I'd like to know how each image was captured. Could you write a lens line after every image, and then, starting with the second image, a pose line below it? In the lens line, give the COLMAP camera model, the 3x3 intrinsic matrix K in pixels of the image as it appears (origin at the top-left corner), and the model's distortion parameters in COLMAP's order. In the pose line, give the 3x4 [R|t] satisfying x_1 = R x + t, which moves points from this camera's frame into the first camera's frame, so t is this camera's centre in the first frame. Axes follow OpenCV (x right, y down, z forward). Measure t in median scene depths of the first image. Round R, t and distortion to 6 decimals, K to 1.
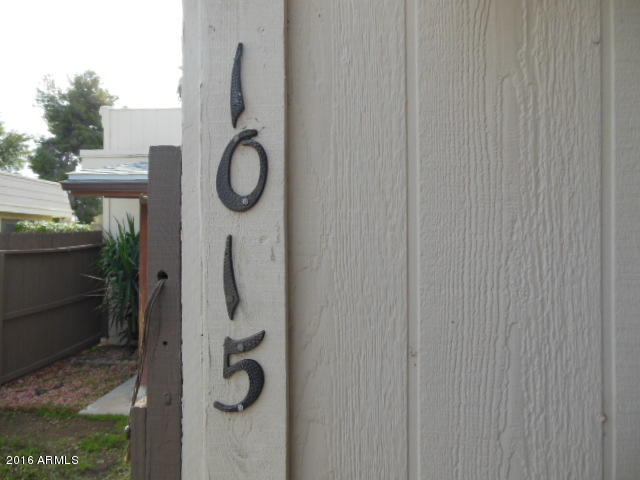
lens RADIAL K [[493.5, 0, 325.1], [0, 493.5, 237.0], [0, 0, 1]] dist [-0.023528, 0.034652]
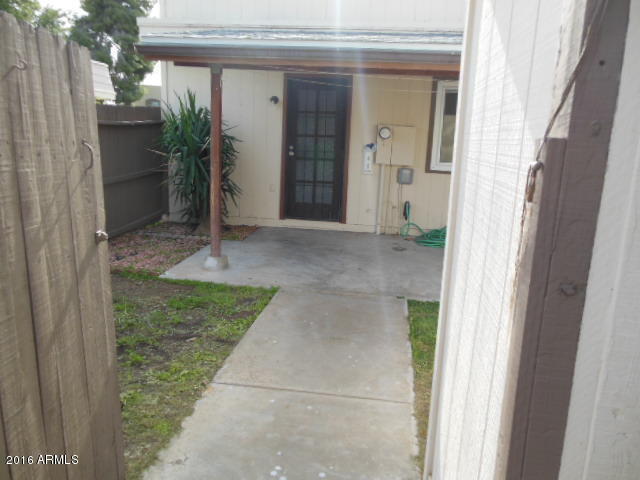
lens RADIAL K [[493.5, 0, 319.8], [0, 493.5, 244.2], [0, 0, 1]] dist [-0.023528, 0.034652]
pose [[0.996461, 0.052050, -0.066007, -0.064202], [-0.036308, 0.974712, 0.220497, 0.030408], [0.075814, -0.217320, 0.973152, 0.004100]]
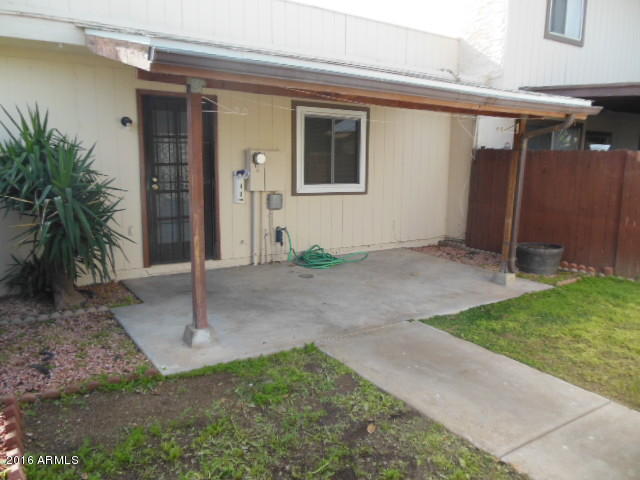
lens RADIAL K [[493.5, 0, 317.9], [0, 493.5, 245.0], [0, 0, 1]] dist [-0.023528, 0.034652]
pose [[0.804578, -0.098238, 0.585664, -0.536267], [-0.012048, 0.983319, 0.181490, 0.014661], [-0.593724, -0.153079, 0.789974, 0.211283]]
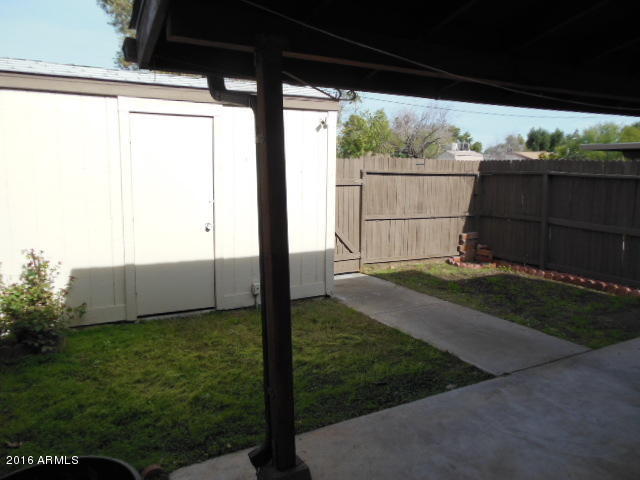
lens RADIAL K [[493.5, 0, 324.7], [0, 493.5, 237.2], [0, 0, 1]] dist [-0.023528, 0.034652]
pose [[-0.845761, 0.059330, -0.530252, 0.508367], [-0.011353, 0.991572, 0.129056, 0.020984], [0.533440, 0.115170, -0.837960, 1.073649]]
